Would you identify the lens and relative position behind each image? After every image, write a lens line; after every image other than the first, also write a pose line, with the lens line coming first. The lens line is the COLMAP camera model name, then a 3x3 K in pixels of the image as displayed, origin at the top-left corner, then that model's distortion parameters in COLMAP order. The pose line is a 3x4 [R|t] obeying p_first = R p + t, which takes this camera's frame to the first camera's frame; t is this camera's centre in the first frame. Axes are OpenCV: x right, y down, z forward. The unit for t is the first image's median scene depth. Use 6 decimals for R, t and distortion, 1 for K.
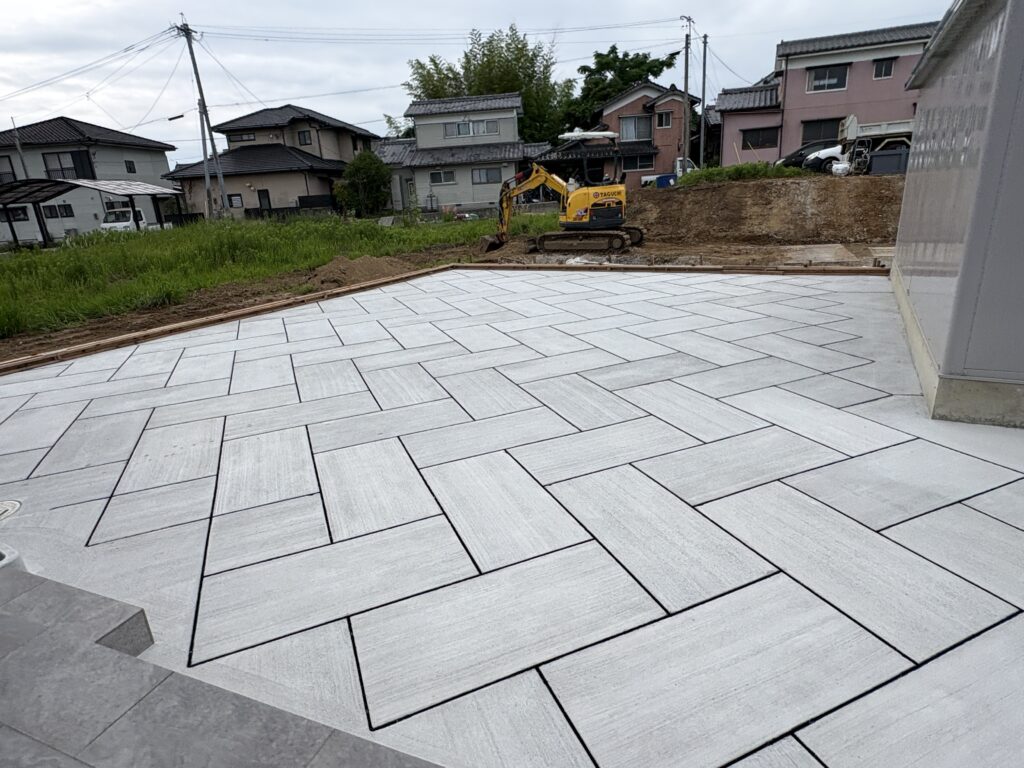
lens RADIAL K [[582.5, 0, 516.6], [0, 582.5, 383.3], [0, 0, 1]] dist [0.001391, -0.000339]
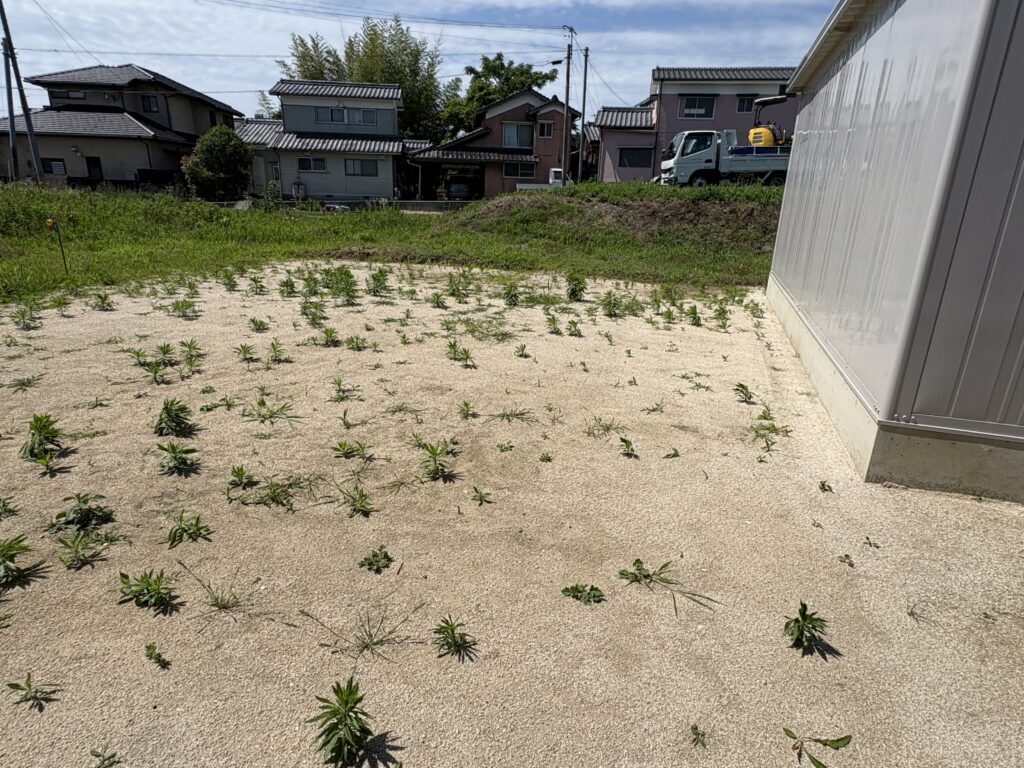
lens RADIAL K [[576.0, 0, 513.7], [0, 576.0, 383.7], [0, 0, 1]] dist [0.001315, 0.000367]
pose [[0.979955, 0.028470, 0.197172, 0.017893], [-0.026820, 0.999579, -0.011032, -0.004439], [-0.197403, 0.005523, 0.980307, 0.046457]]
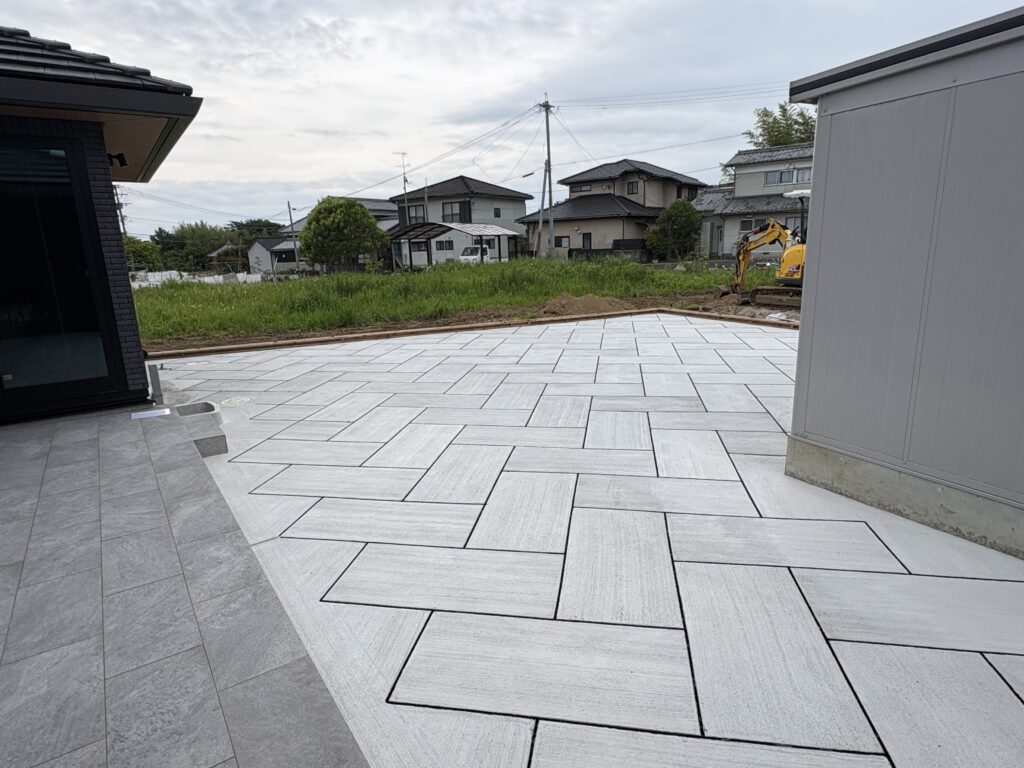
lens RADIAL K [[583.8, 0, 514.7], [0, 583.8, 385.4], [0, 0, 1]] dist [-0.001480, -0.000013]
pose [[0.839753, 0.159989, -0.518863, 0.097985], [-0.192580, 0.981239, -0.009121, 0.000548], [0.507669, 0.107582, 0.854809, -0.025521]]
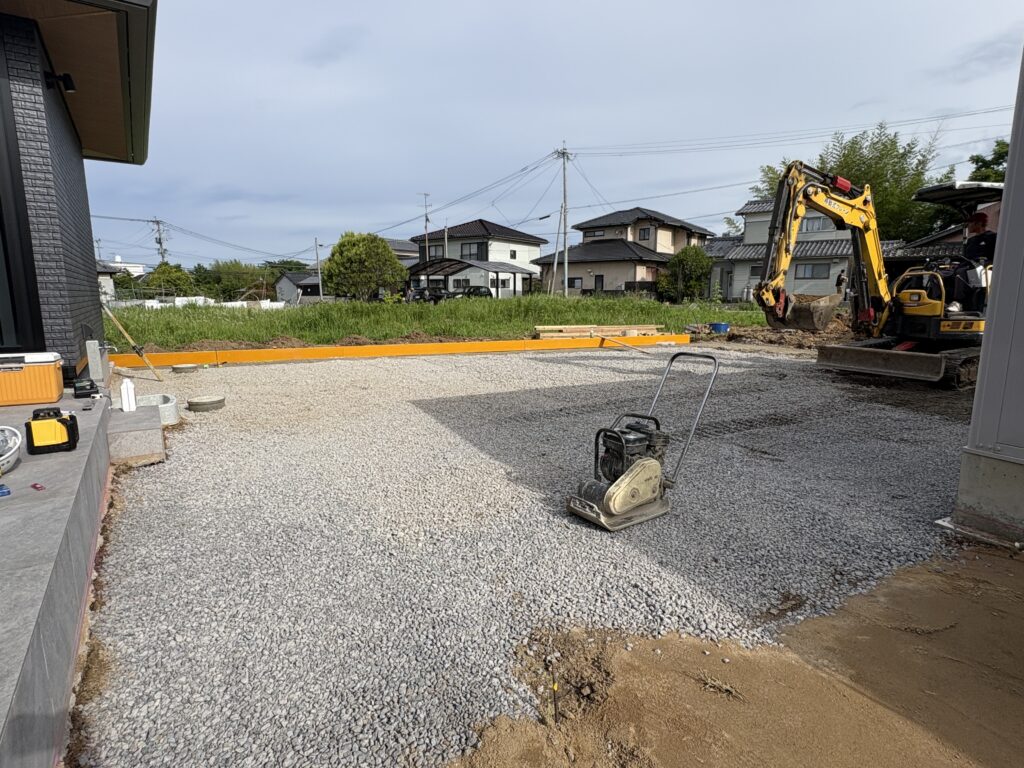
lens RADIAL K [[551.6, 0, 512.6], [0, 551.6, 385.4], [0, 0, 1]] dist [-0.002548, 0.002634]
pose [[0.824303, 0.152456, -0.545235, 0.073197], [-0.227981, 0.970911, -0.073186, 0.010325], [0.518217, 0.184630, 0.835082, 0.010232]]
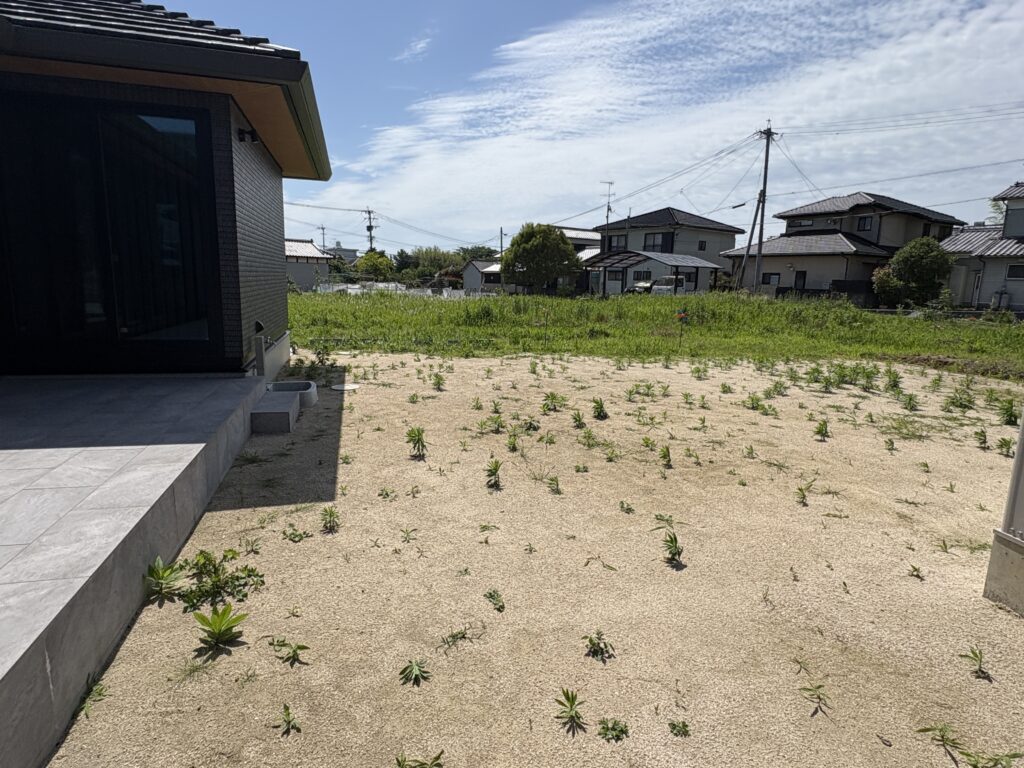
lens RADIAL K [[576.0, 0, 513.7], [0, 576.0, 383.7], [0, 0, 1]] dist [0.001315, 0.000367]
pose [[0.599986, 0.219597, -0.769281, 0.099714], [-0.318327, 0.947720, 0.022261, -0.001291], [0.733952, 0.231527, 0.638522, 0.015348]]
